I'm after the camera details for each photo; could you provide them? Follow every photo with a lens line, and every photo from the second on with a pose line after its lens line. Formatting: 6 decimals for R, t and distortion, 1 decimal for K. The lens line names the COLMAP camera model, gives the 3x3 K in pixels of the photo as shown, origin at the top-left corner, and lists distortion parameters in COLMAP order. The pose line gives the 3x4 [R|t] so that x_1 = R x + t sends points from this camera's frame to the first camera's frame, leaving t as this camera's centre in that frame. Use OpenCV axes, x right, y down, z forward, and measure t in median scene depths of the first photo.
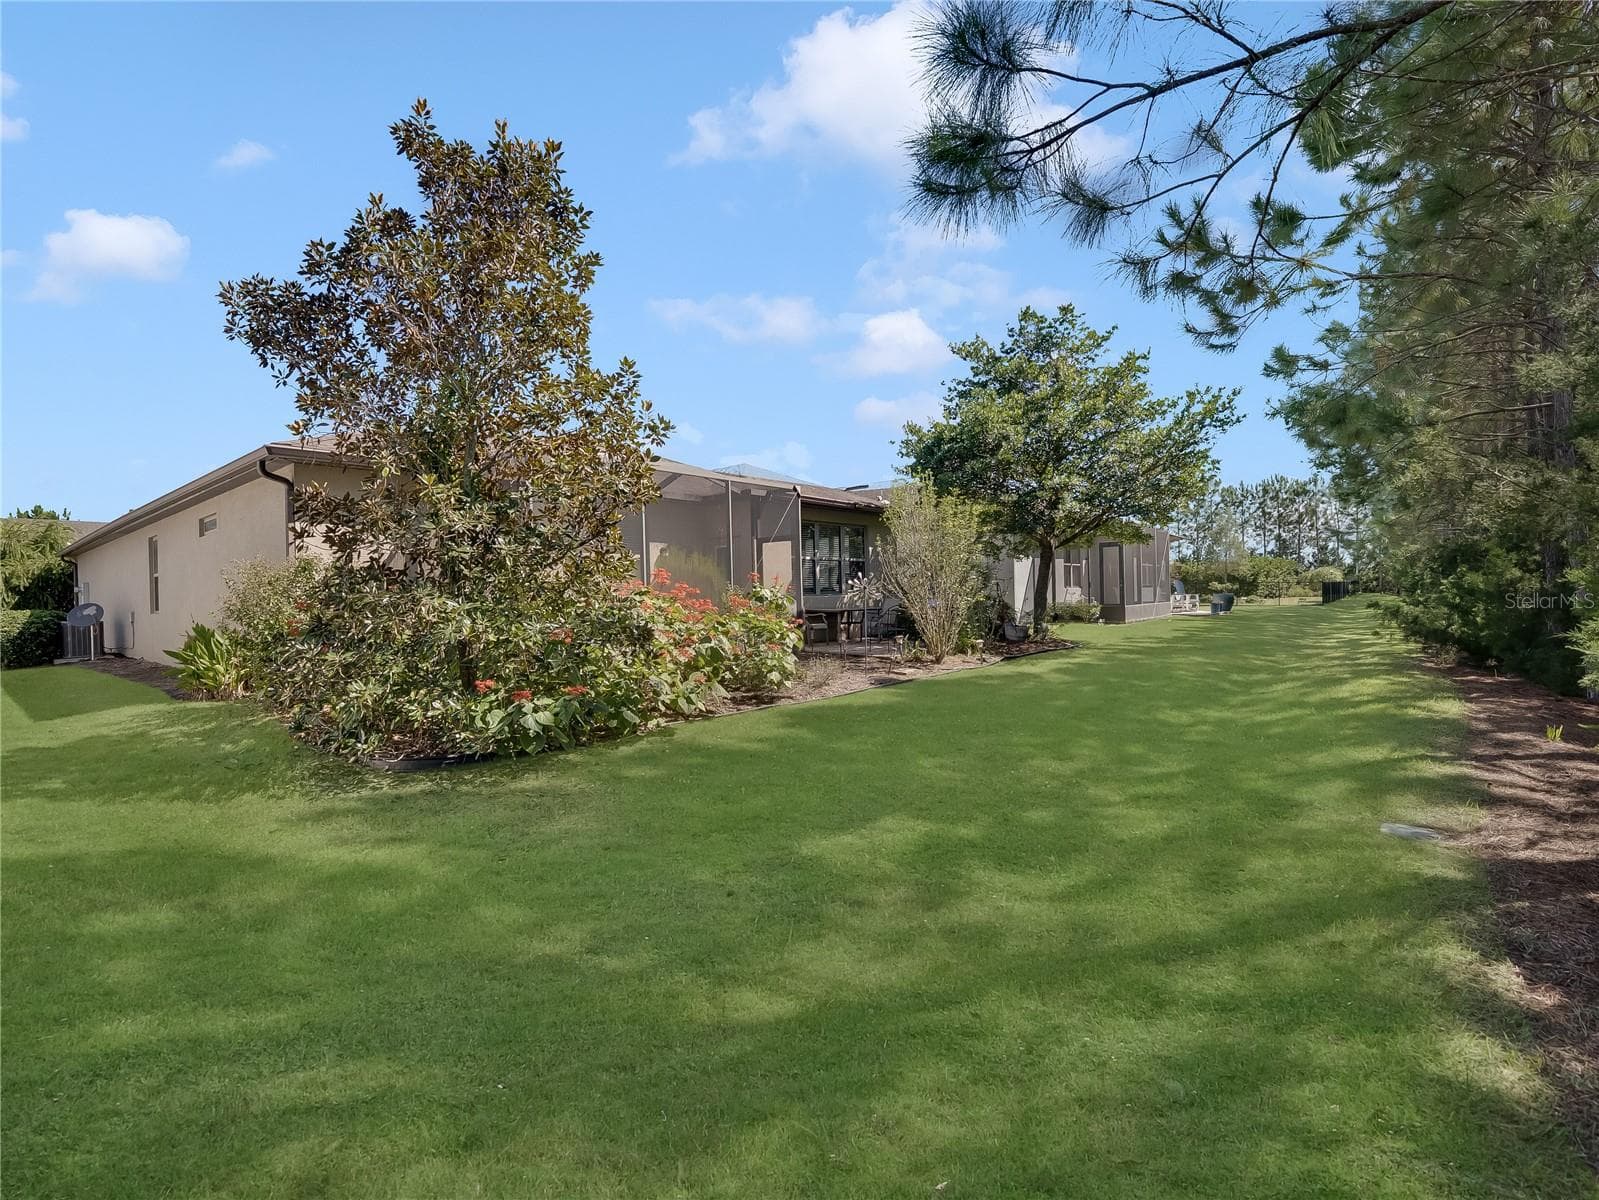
lens RADIAL K [[738.9, 0, 801.6], [0, 738.9, 590.0], [0, 0, 1]] dist [-0.025142, 0.002071]
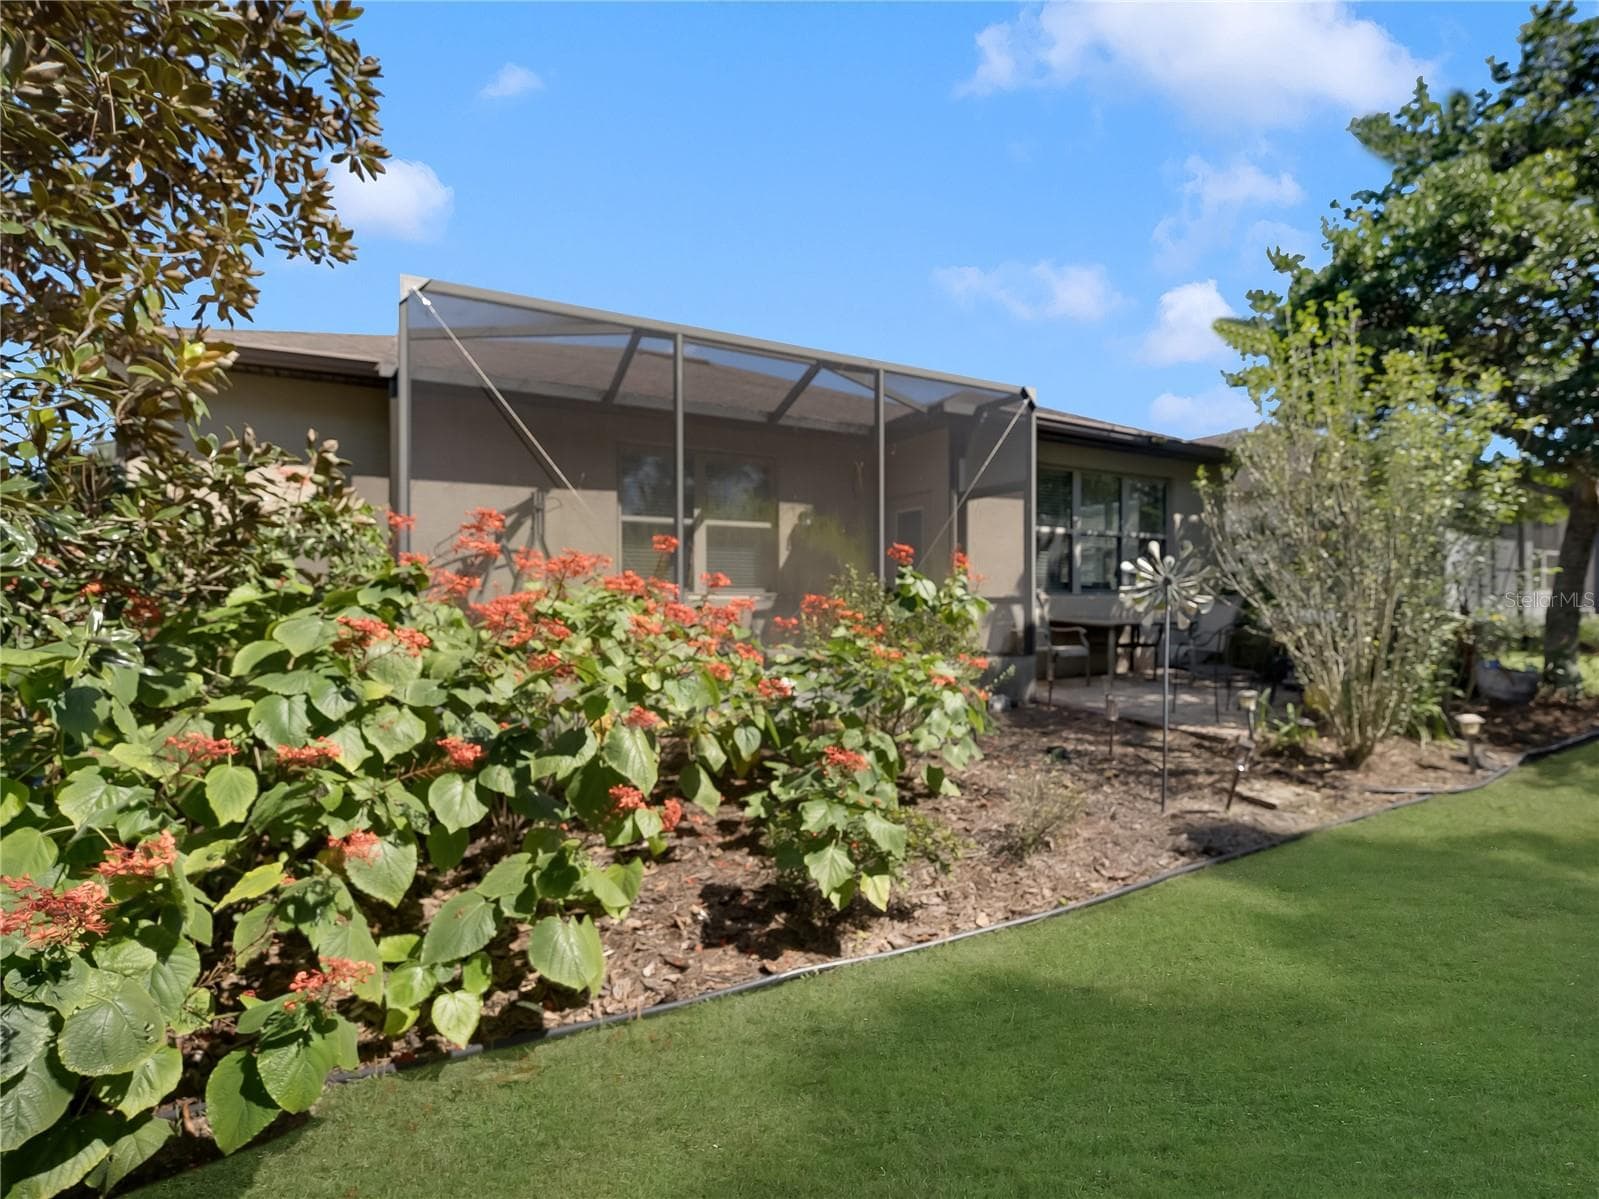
lens RADIAL K [[738.9, 0, 801.6], [0, 738.9, 589.5], [0, 0, 1]] dist [-0.025142, 0.002071]
pose [[0.931477, 0.022103, -0.363129, 0.036040], [-0.019210, 0.999748, 0.011578, 0.000438], [0.363294, -0.003809, 0.931667, 0.432364]]
